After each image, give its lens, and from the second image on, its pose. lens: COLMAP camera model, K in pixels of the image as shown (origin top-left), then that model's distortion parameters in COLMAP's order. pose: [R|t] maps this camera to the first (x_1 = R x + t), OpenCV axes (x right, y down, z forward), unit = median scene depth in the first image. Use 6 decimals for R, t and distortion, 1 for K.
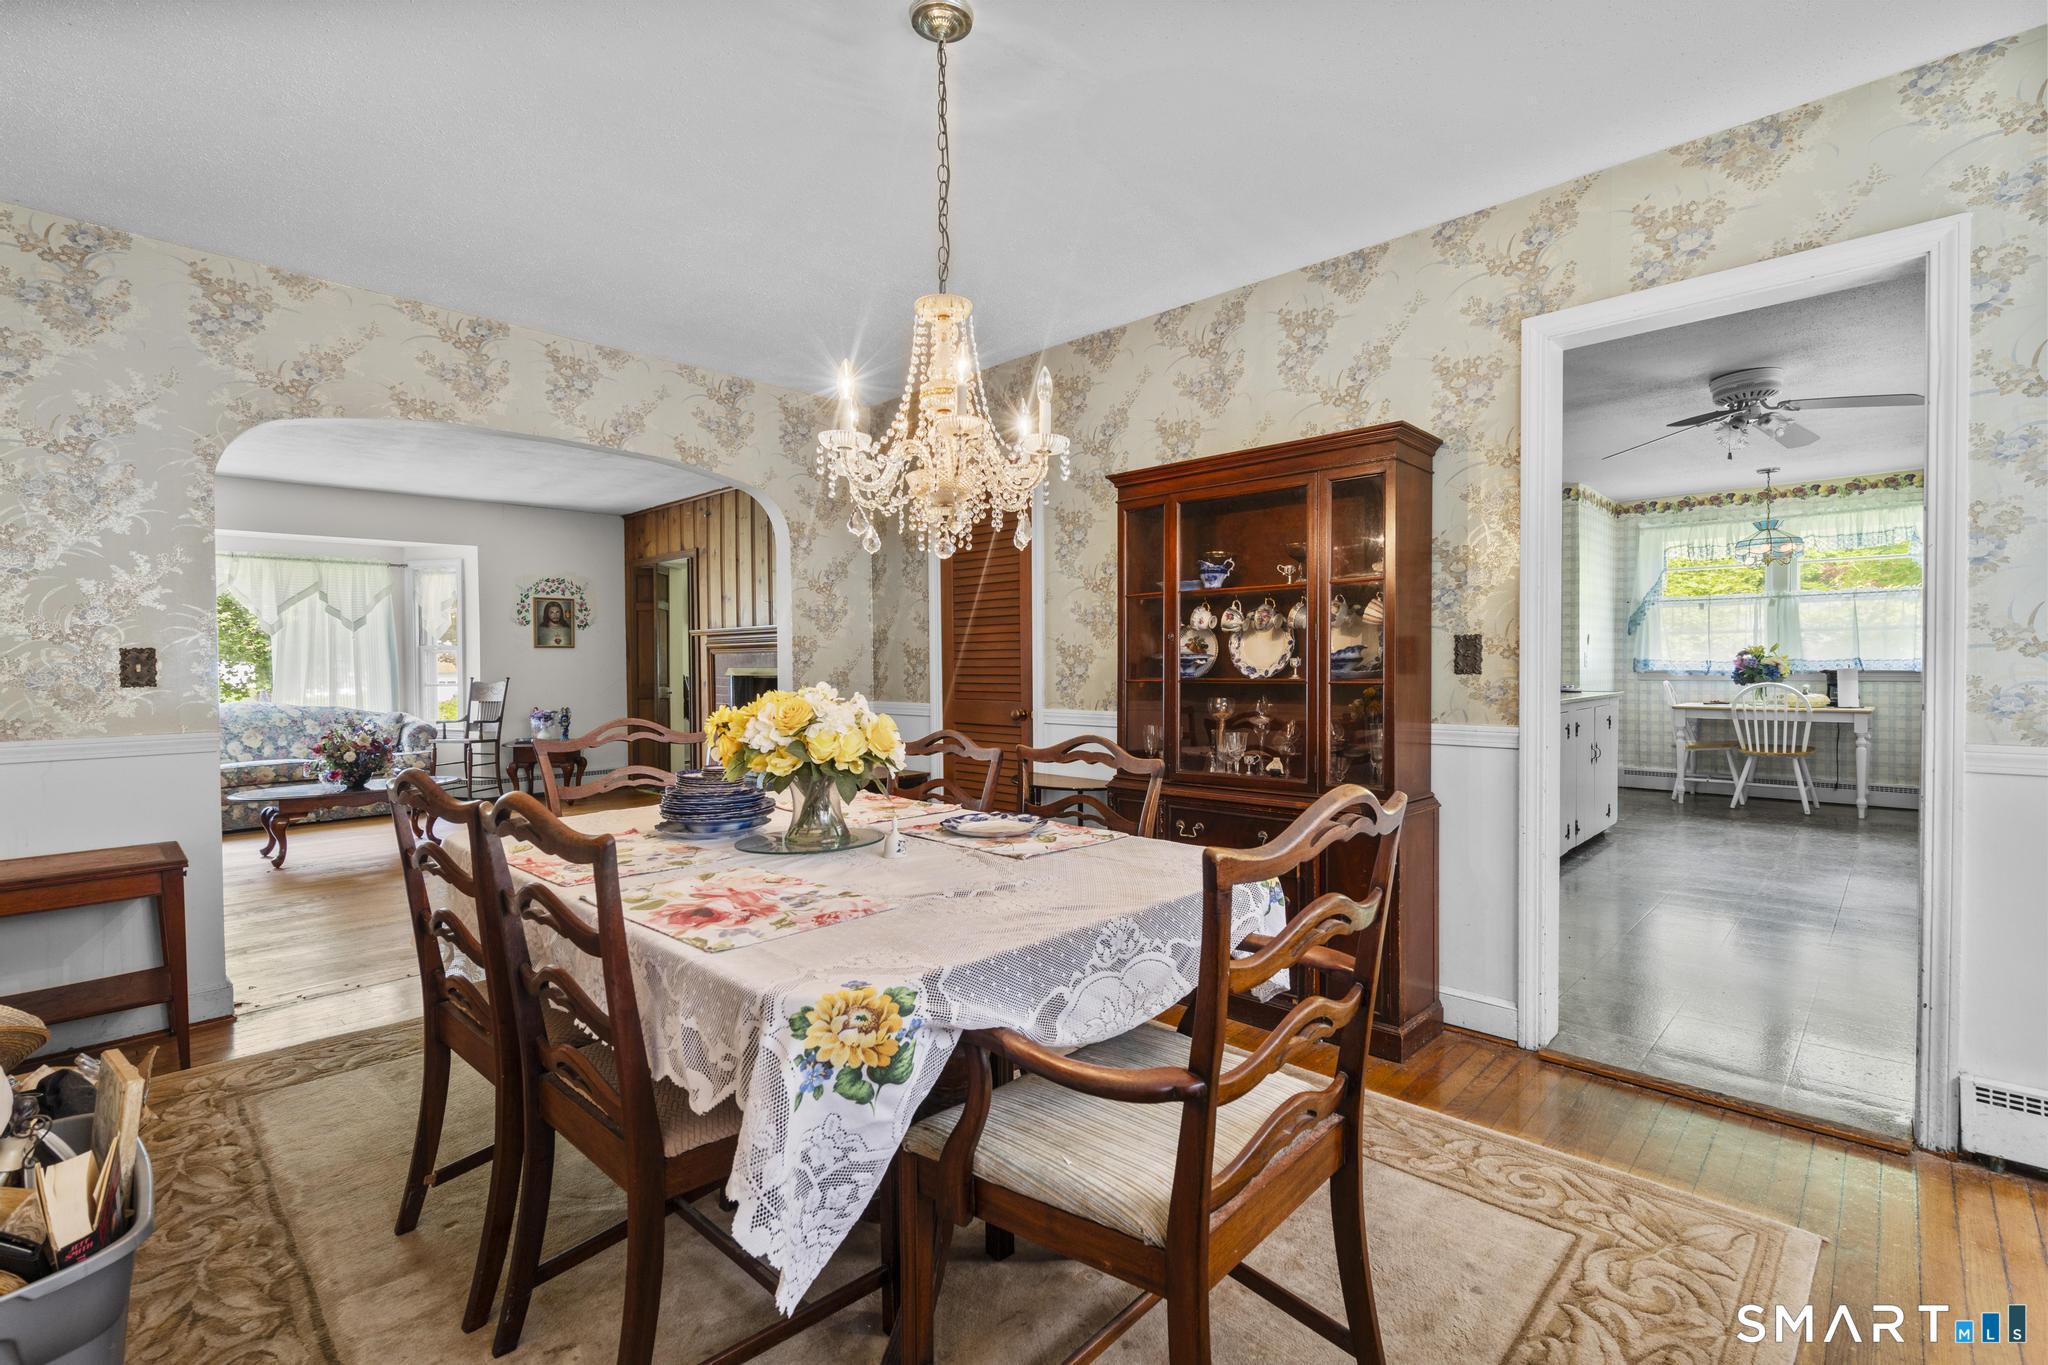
lens RADIAL K [[922.6, 0, 1028.7], [0, 922.6, 678.5], [0, 0, 1]] dist [-0.003668, -0.000538]
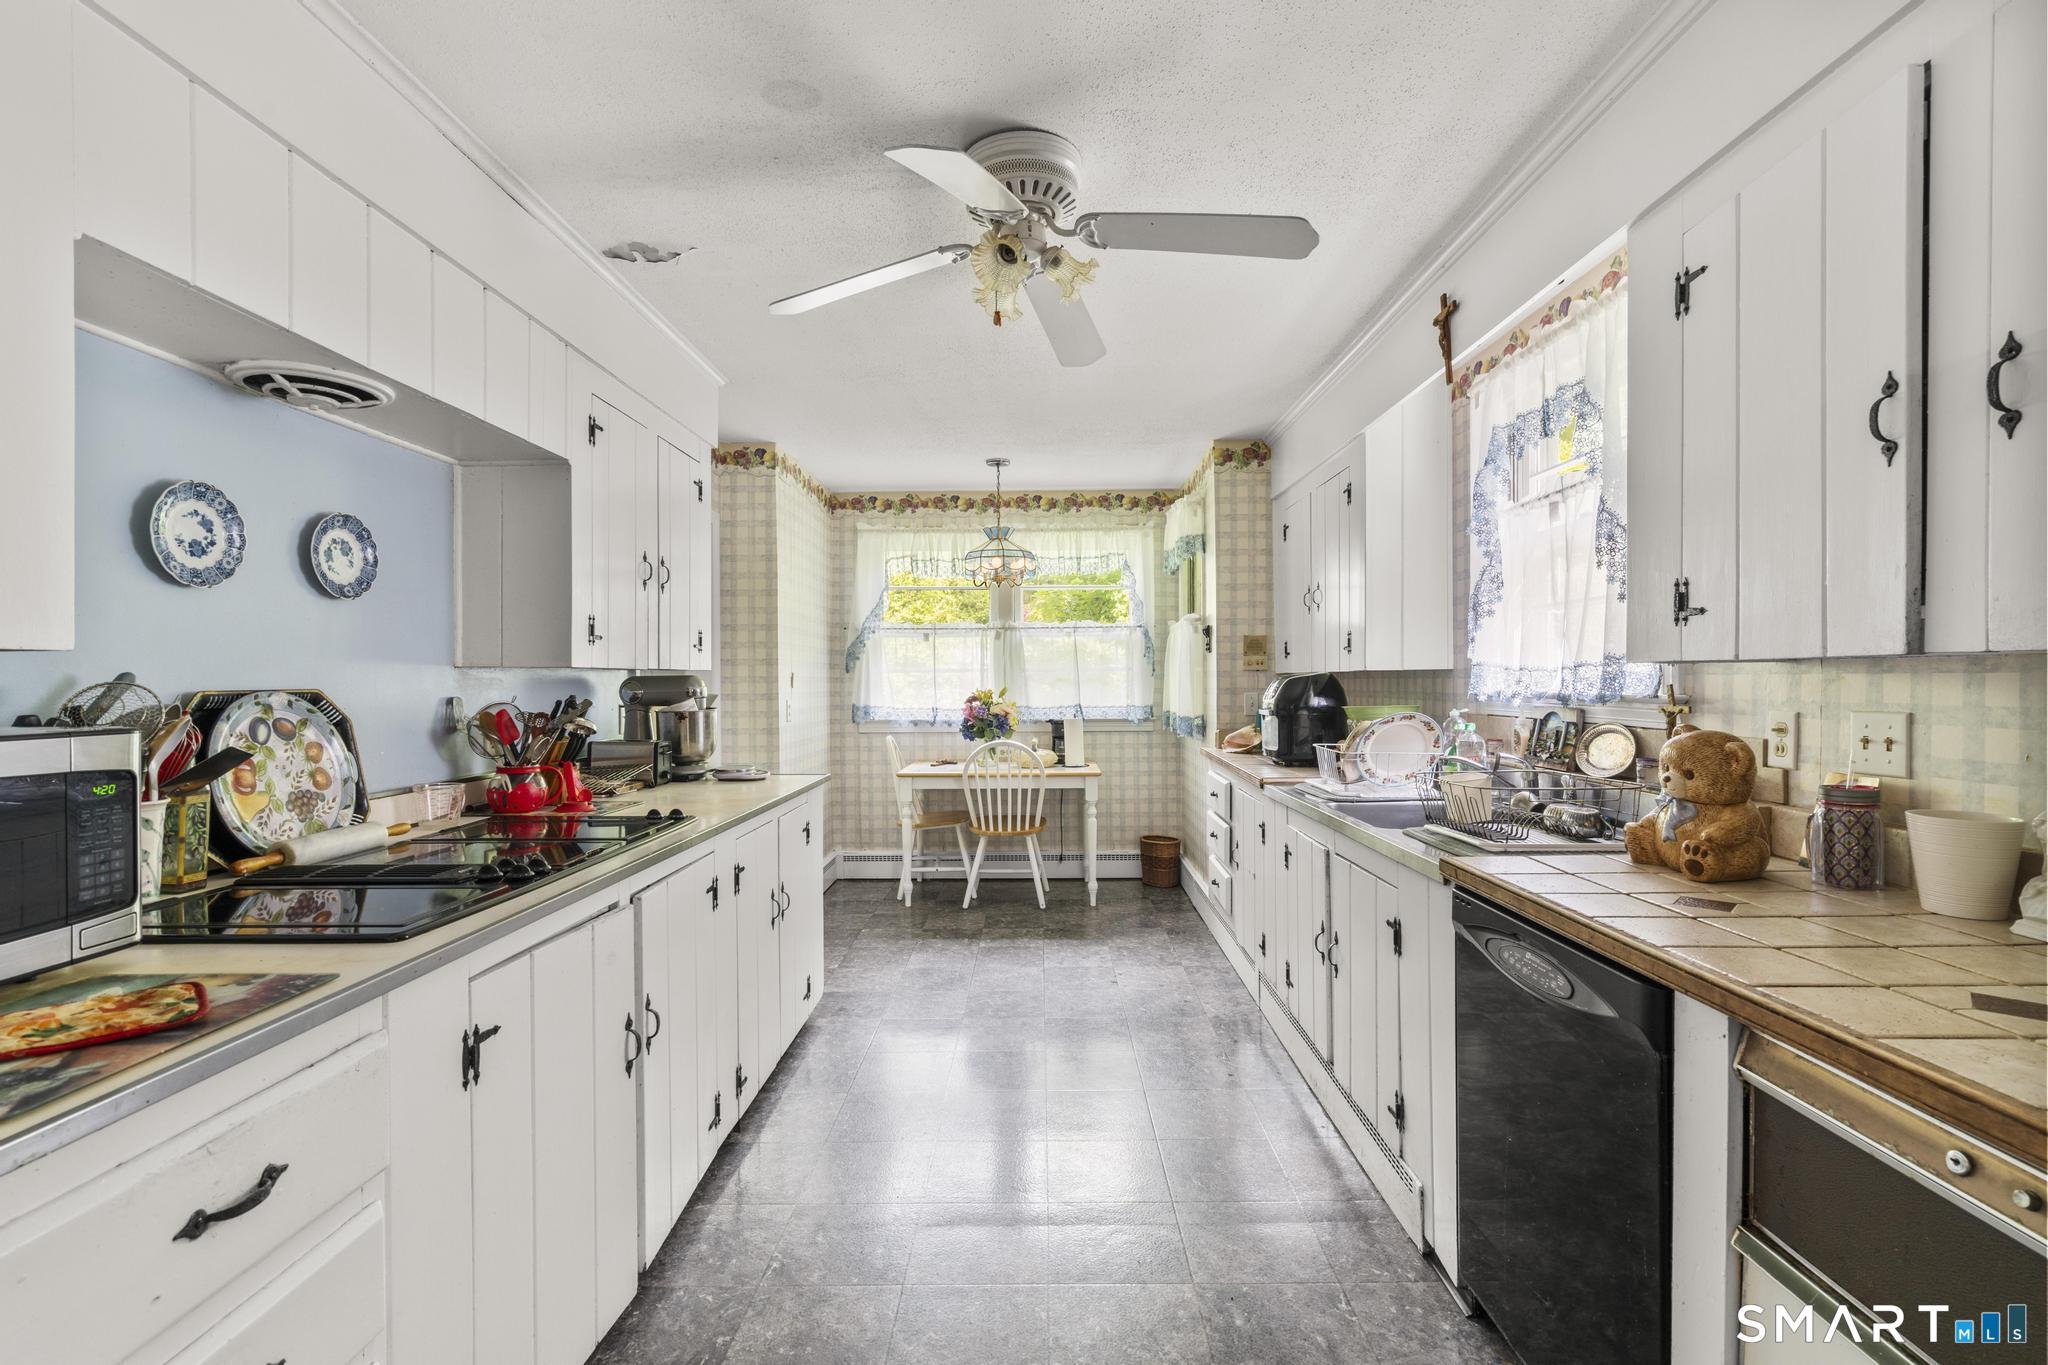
lens RADIAL K [[926.2, 0, 1033.5], [0, 926.2, 681.5], [0, 0, 1]] dist [-0.007225, 0.007178]
pose [[0.724643, 0.001845, 0.689122, 0.272560], [0.013292, 0.999773, -0.016654, -0.028293], [-0.688997, 0.021228, 0.724454, 0.393642]]
